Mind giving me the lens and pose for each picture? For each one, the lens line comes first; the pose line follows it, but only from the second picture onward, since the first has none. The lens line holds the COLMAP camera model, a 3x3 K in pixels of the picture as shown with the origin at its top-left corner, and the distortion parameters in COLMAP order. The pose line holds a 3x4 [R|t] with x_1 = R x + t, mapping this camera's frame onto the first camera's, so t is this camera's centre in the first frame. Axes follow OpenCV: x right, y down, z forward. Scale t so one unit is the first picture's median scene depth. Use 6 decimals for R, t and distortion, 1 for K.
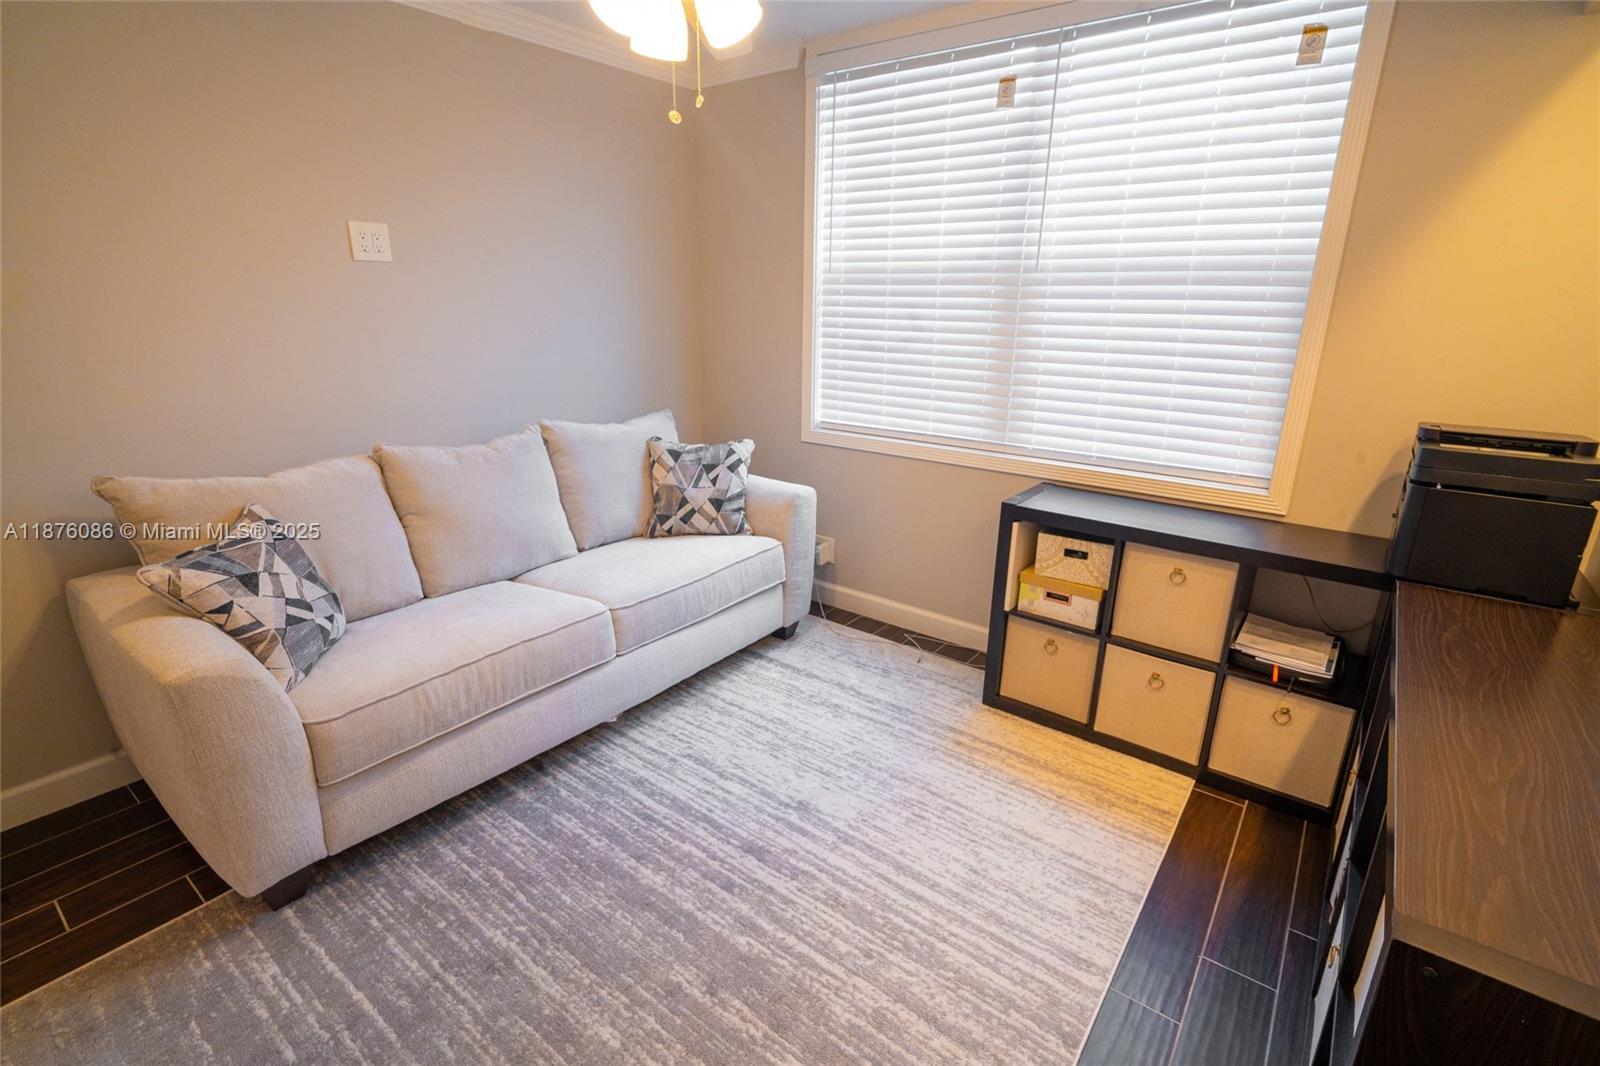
lens RADIAL K [[754.3, 0, 793.6], [0, 754.3, 526.2], [0, 0, 1]] dist [-0.001382, -0.001142]
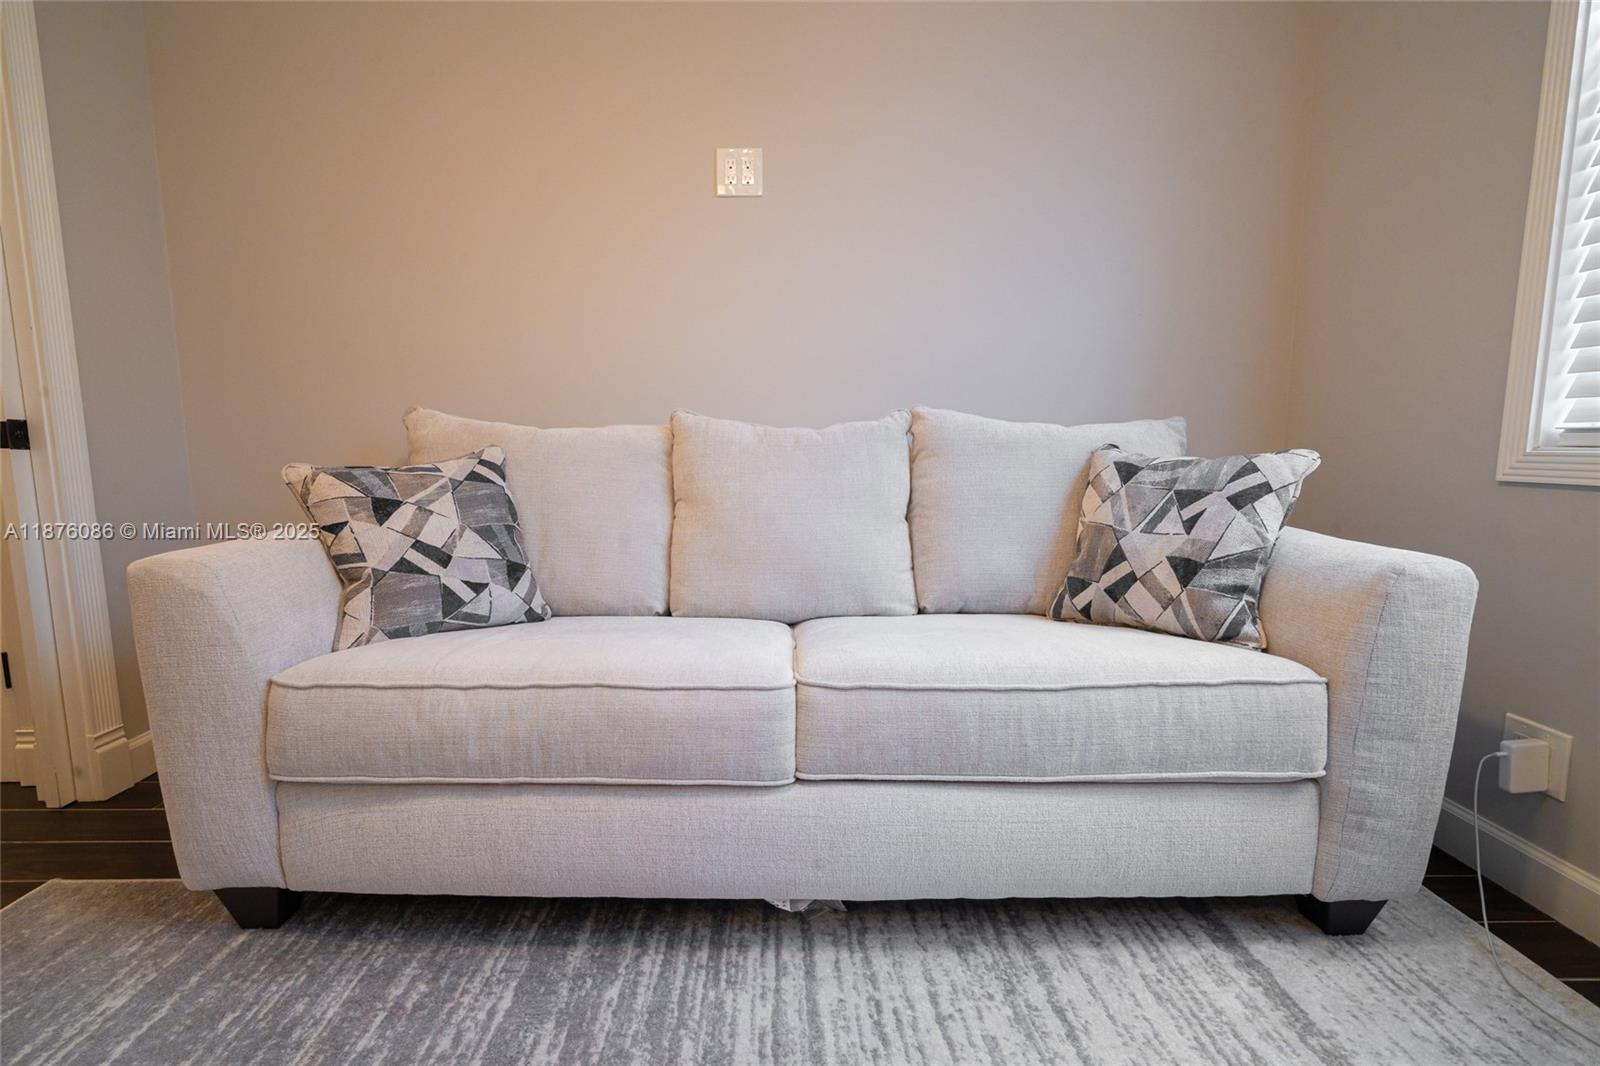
lens RADIAL K [[754.3, 0, 792.7], [0, 754.3, 544.9], [0, 0, 1]] dist [-0.001382, -0.001142]
pose [[0.612945, 0.087652, -0.785249, 0.117303], [-0.223325, 0.972523, -0.065766, 0.041448], [0.757908, 0.215677, 0.615678, 0.519932]]
